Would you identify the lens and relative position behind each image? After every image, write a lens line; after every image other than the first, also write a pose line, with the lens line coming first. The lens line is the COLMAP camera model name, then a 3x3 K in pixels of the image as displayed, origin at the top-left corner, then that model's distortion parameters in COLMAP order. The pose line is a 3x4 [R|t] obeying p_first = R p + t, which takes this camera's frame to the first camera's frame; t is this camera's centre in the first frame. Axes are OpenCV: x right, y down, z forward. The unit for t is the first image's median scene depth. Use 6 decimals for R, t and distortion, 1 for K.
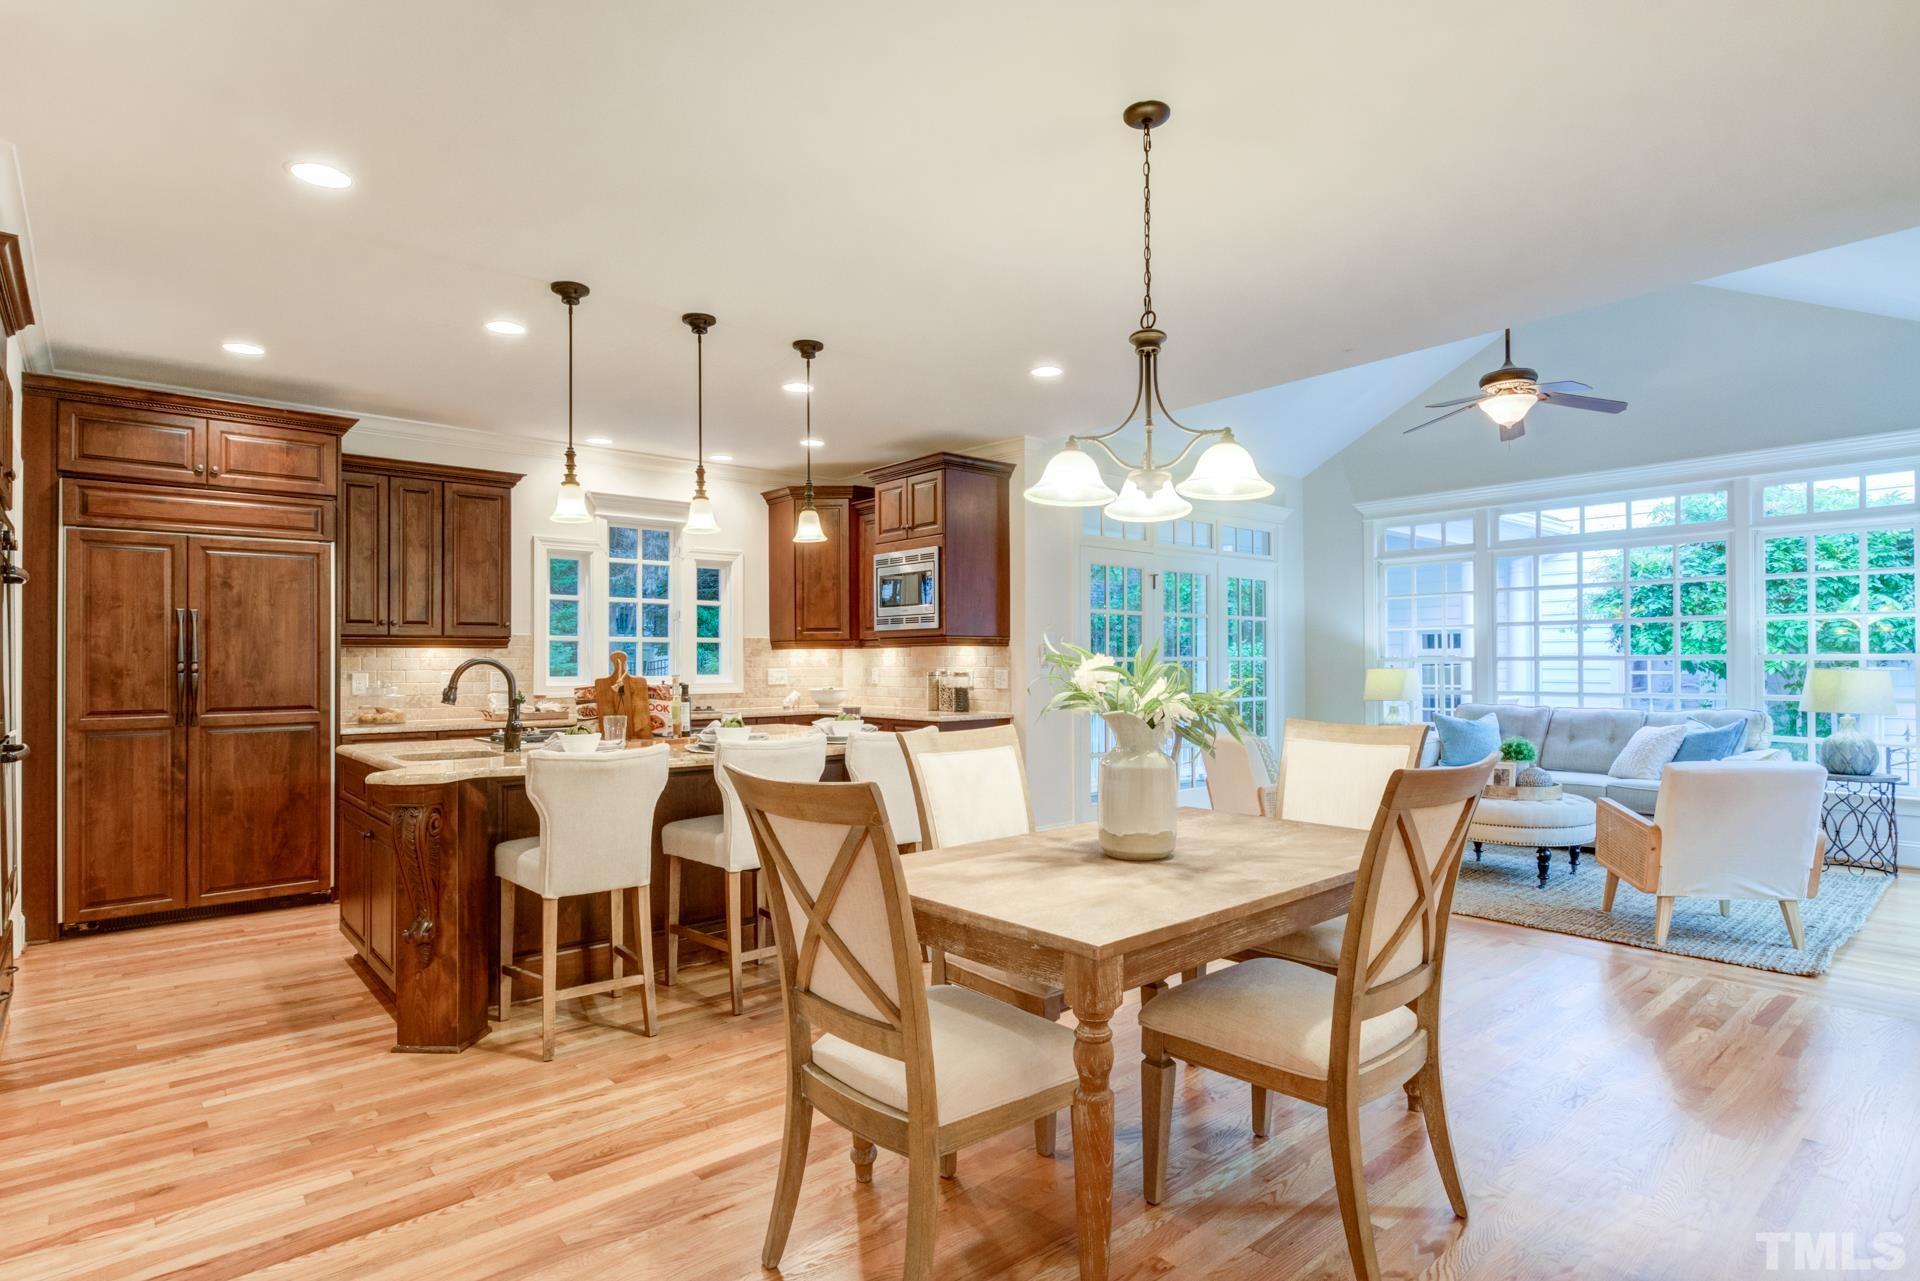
lens RADIAL K [[977.4, 0, 984.2], [0, 977.4, 649.6], [0, 0, 1]] dist [0.001199, 0.000788]
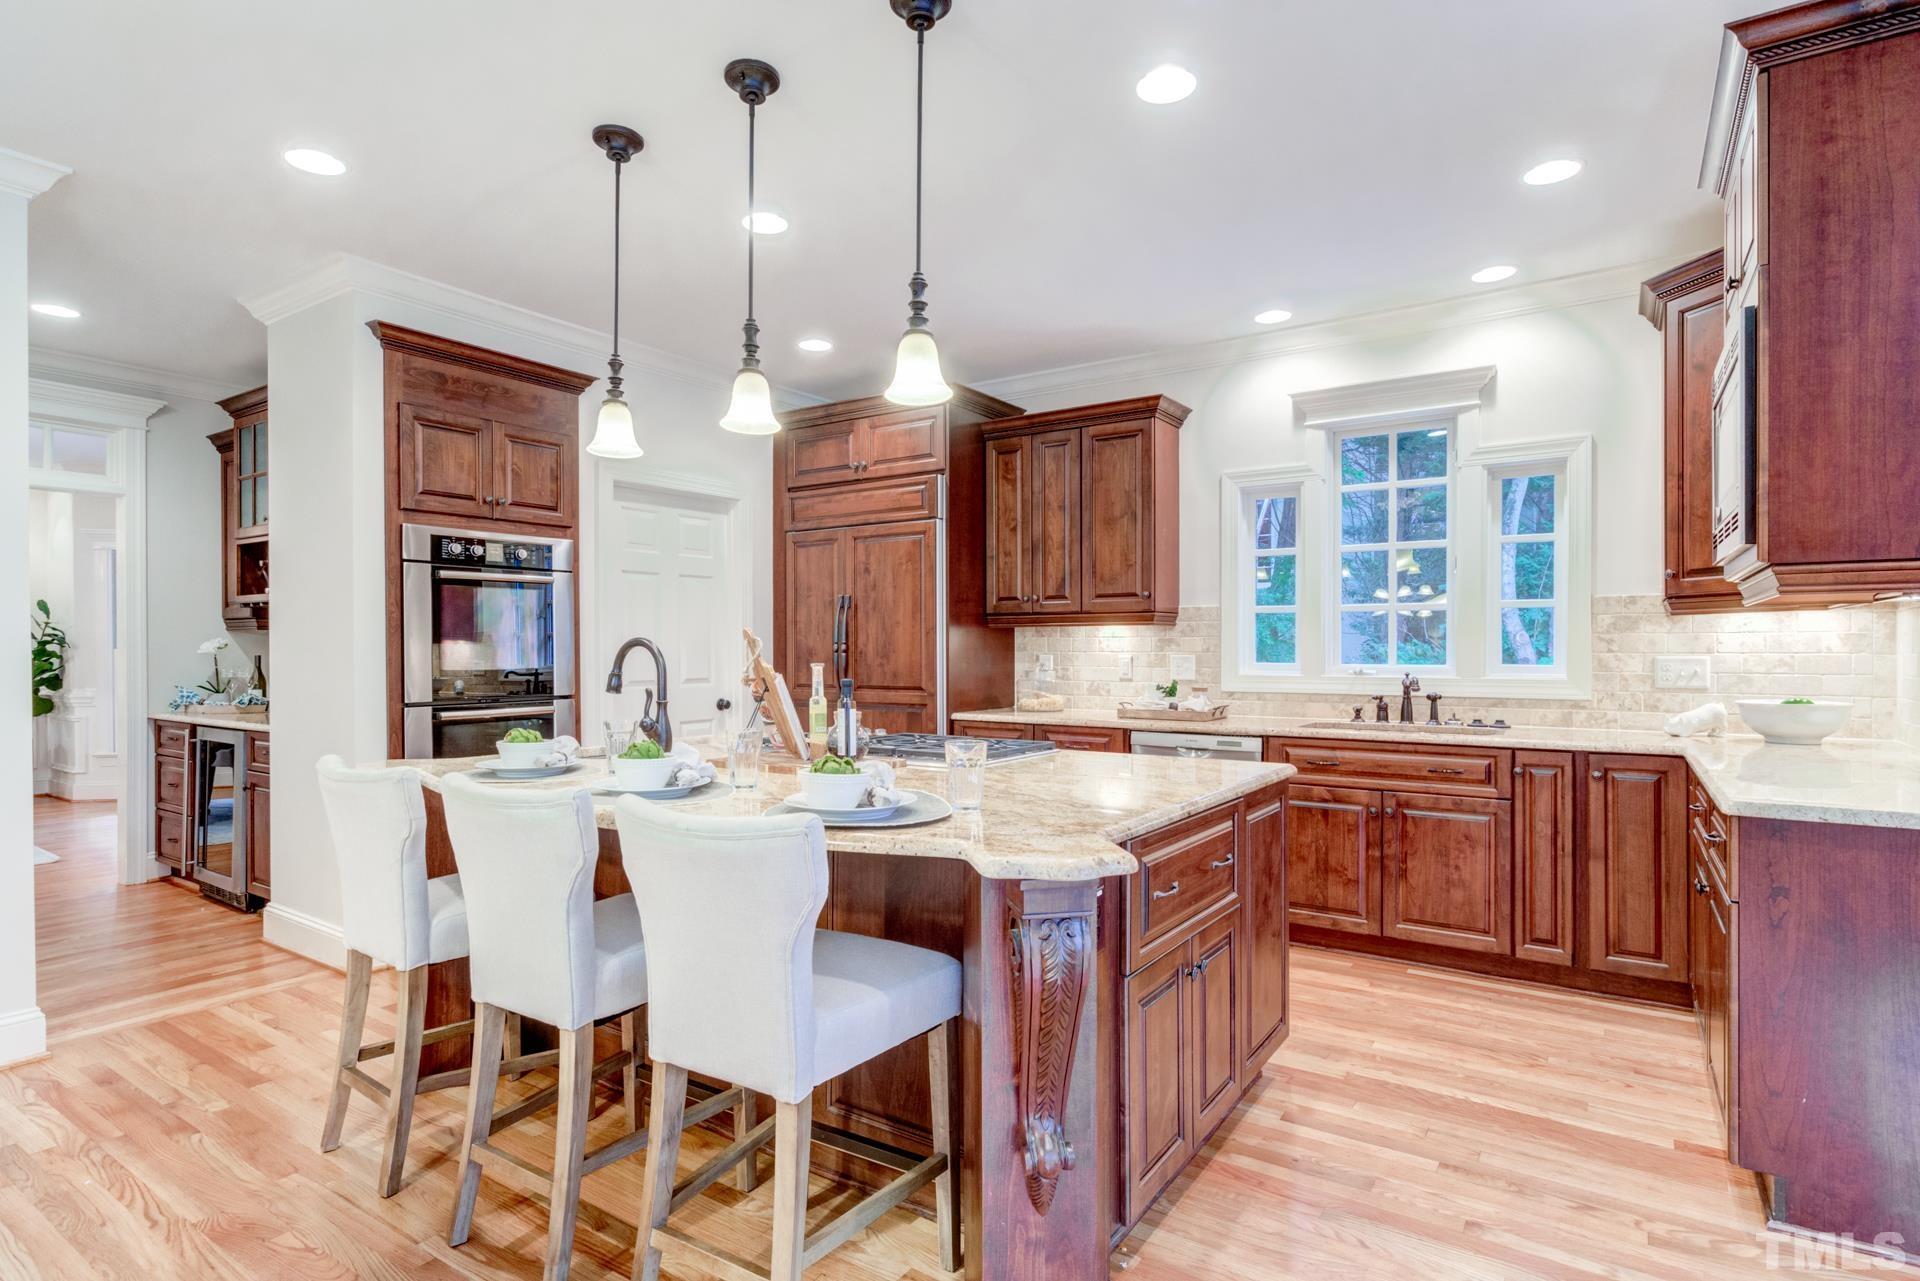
lens RADIAL K [[977.4, 0, 984.2], [0, 977.4, 649.6], [0, 0, 1]] dist [0.001199, 0.000788]
pose [[0.255175, 0.004777, -0.966883, 0.237844], [0.012613, 0.999886, 0.008269, 0.010617], [0.966813, -0.014305, 0.255086, 0.703771]]
